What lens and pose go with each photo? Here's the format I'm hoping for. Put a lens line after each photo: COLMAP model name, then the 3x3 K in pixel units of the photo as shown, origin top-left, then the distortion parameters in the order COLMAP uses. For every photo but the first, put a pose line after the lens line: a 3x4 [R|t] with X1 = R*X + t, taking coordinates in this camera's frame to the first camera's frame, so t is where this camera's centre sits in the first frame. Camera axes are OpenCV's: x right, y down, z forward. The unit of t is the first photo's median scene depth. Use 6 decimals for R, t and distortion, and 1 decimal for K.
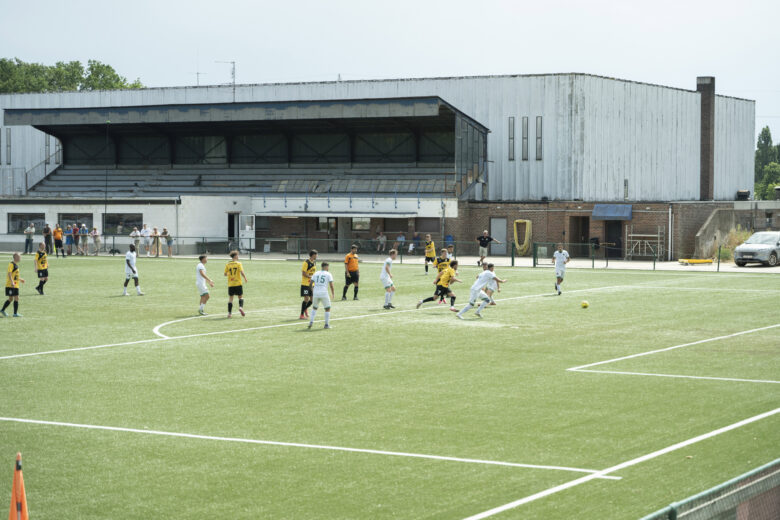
lens RADIAL K [[1704.9, 0, 389.9], [0, 1704.9, 258.9], [0, 0, 1]] dist [-0.084965, 0.000000]
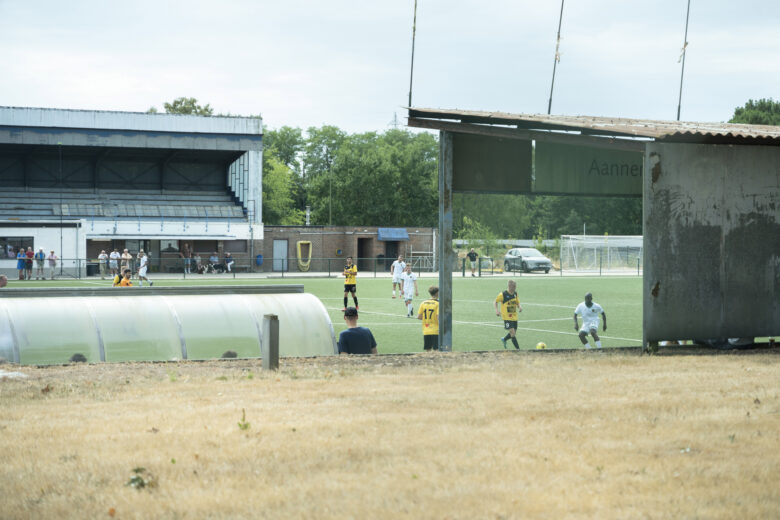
lens RADIAL K [[1704.9, 0, 389.6], [0, 1704.9, 260.5], [0, 0, 1]] dist [-0.084965, 0.000000]
pose [[0.498657, -0.015198, 0.866666, -0.900276], [0.025687, 0.999666, 0.002751, -0.010585], [-0.866419, 0.020890, 0.498881, 0.337806]]
